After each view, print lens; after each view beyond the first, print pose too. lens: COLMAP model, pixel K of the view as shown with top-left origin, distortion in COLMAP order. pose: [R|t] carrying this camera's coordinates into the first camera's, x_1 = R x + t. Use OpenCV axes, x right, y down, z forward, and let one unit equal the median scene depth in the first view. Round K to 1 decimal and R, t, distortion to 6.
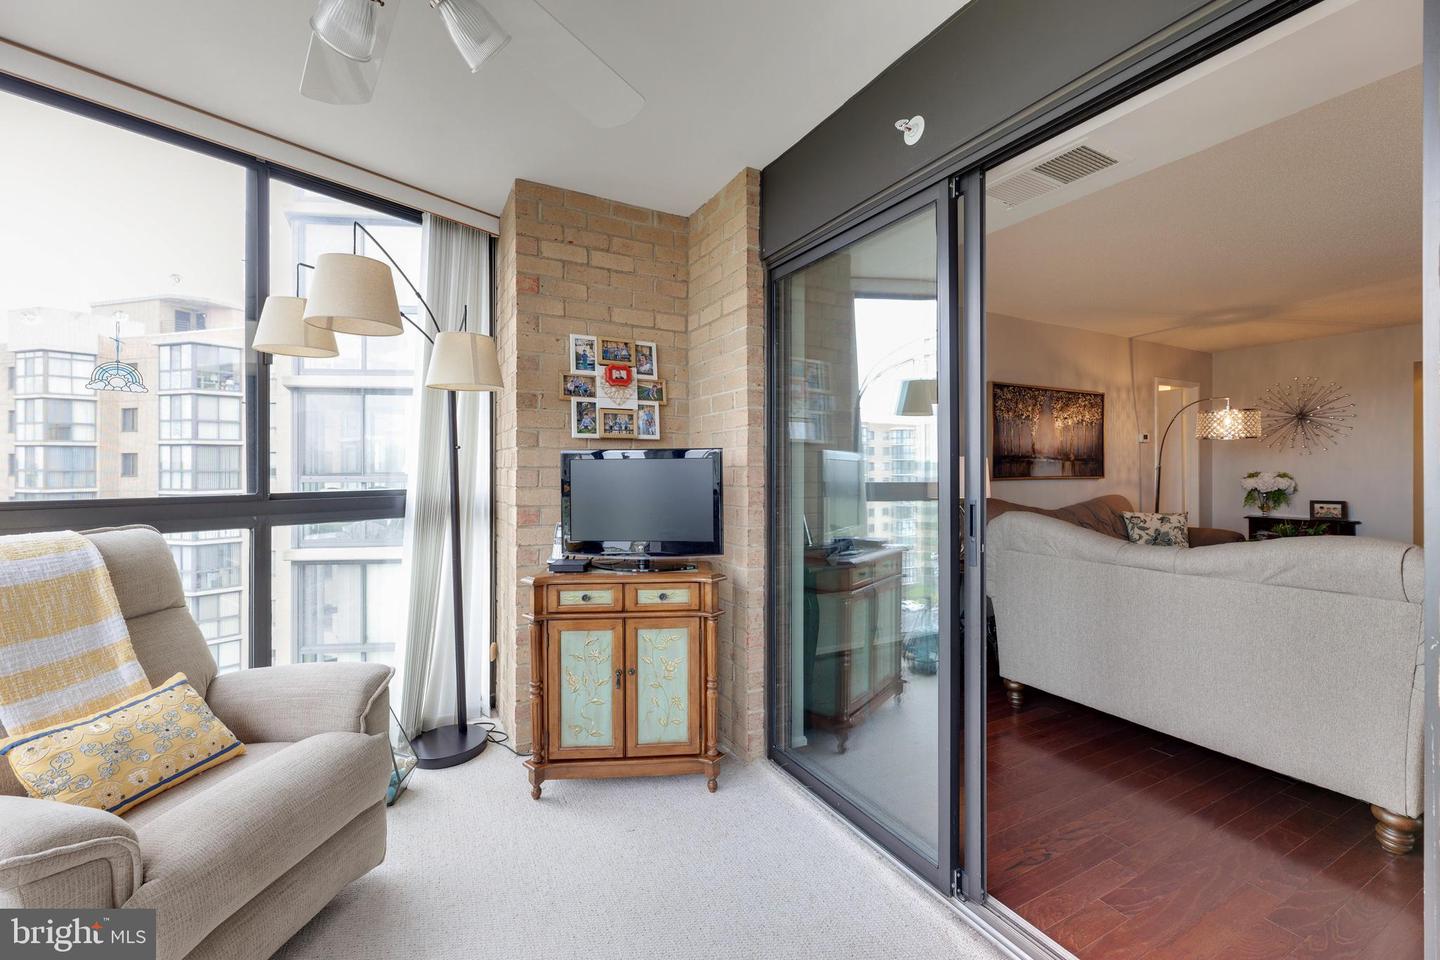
lens RADIAL K [[591.6, 0, 716.8], [0, 591.6, 466.7], [0, 0, 1]] dist [0.000443, -0.000018]
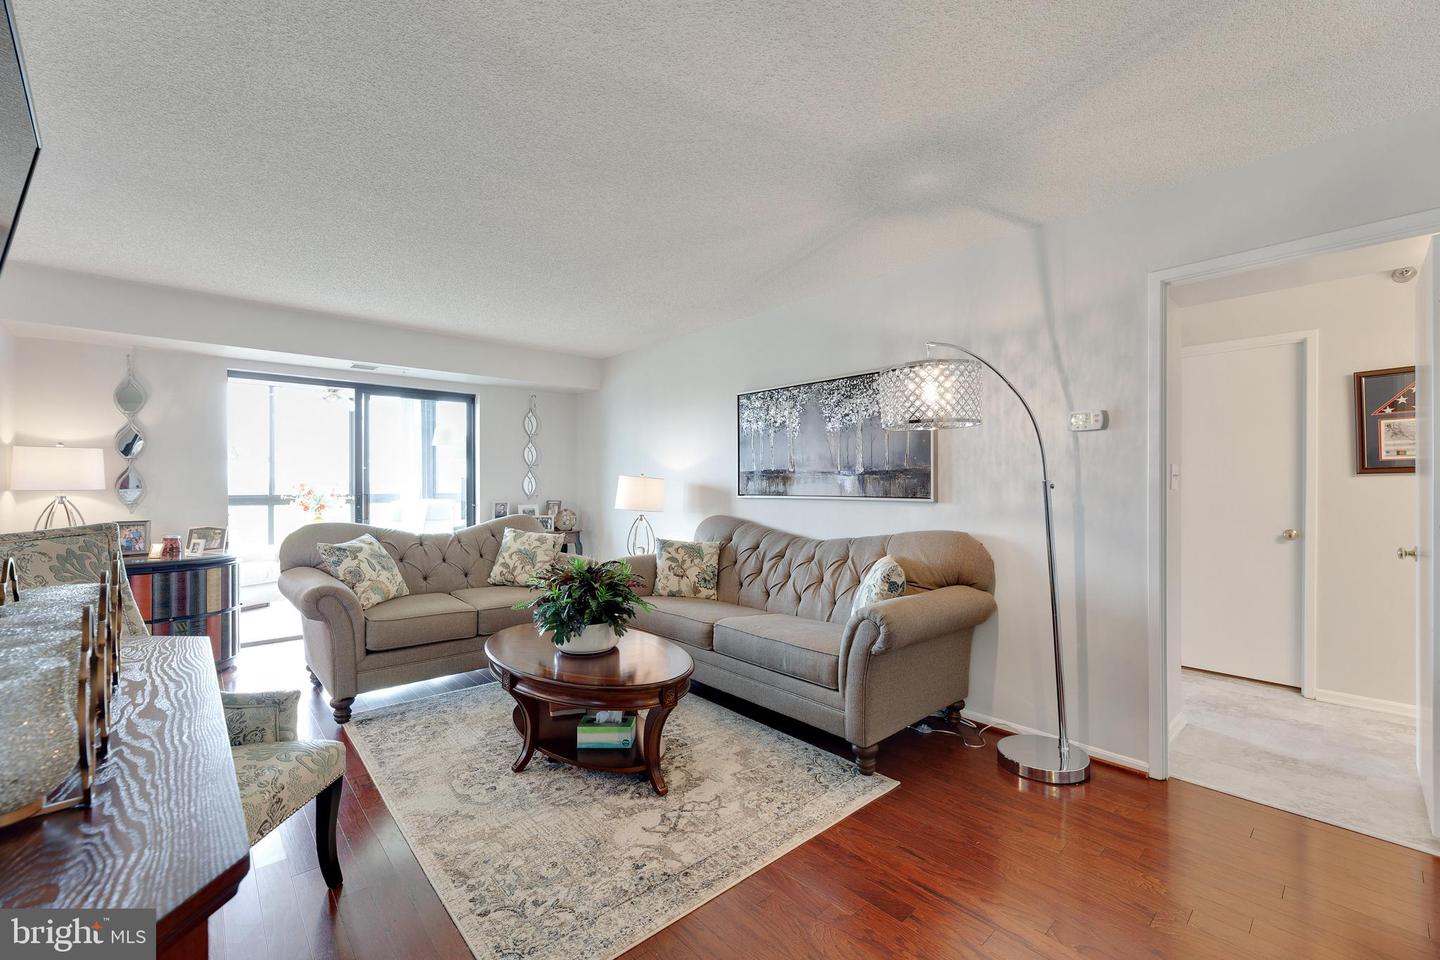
lens RADIAL K [[593.1, 0, 720.6], [0, 593.1, 484.6], [0, 0, 1]] dist [0.000078, -0.000077]
pose [[0.237130, 0.000591, -0.971478, 1.211641], [0.004495, 0.999988, 0.001705, -0.000030], [0.971468, -0.004771, 0.237124, 0.662234]]
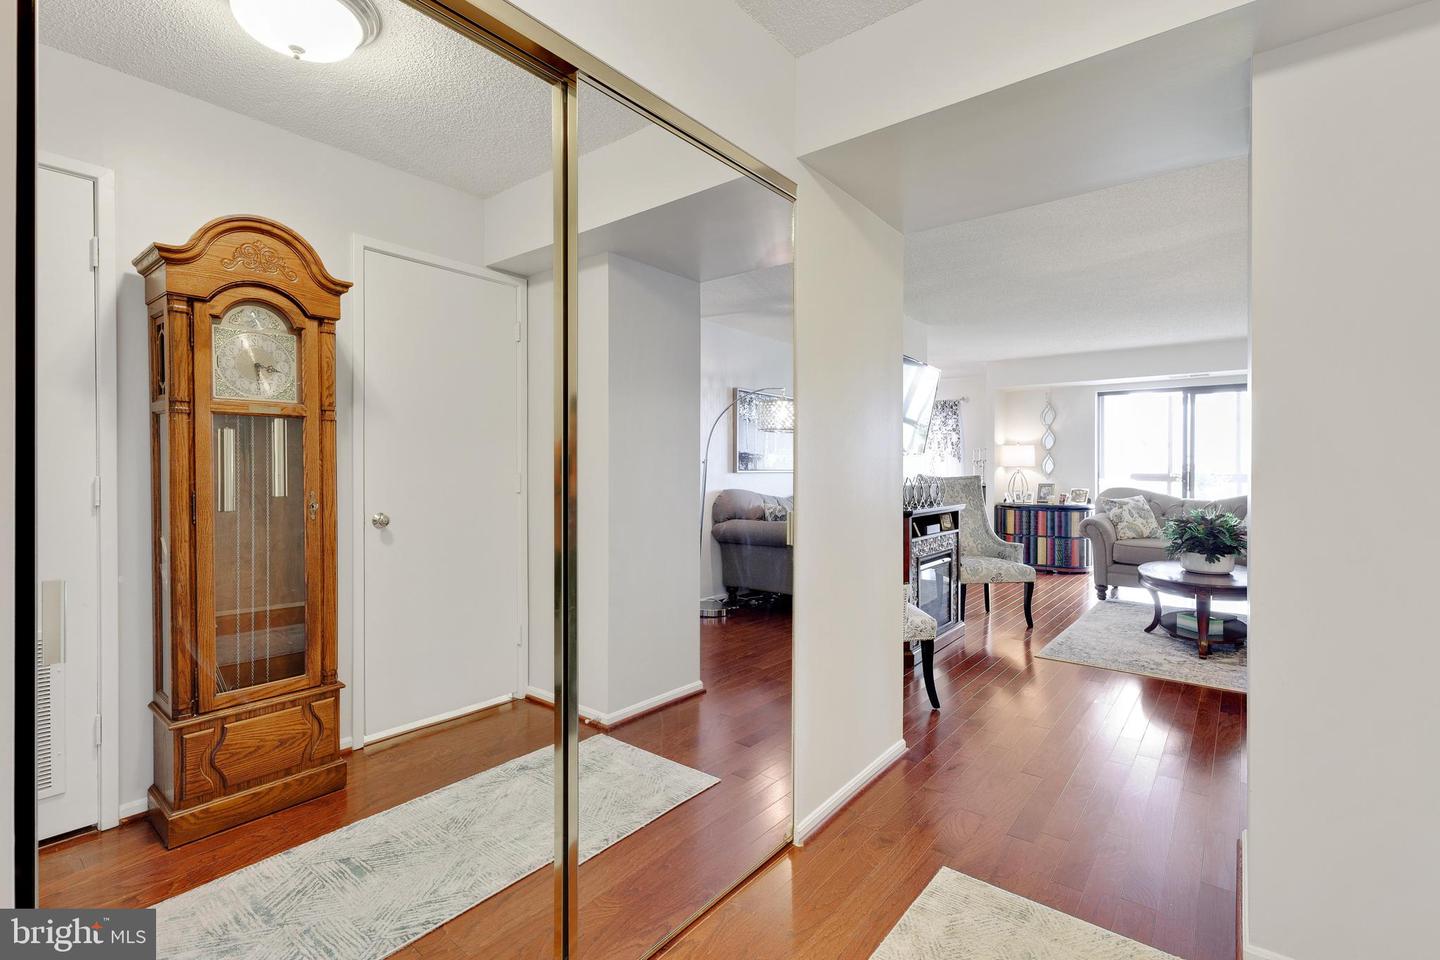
lens RADIAL K [[657.9, 0, 723.2], [0, 657.9, 473.4], [0, 0, 1]] dist [0.014620, -0.000034]
pose [[-0.917991, 0.004713, -0.396574, 1.607914], [0.002113, 0.999973, 0.006991, 0.007798], [0.396596, 0.005580, -0.917976, 1.228743]]
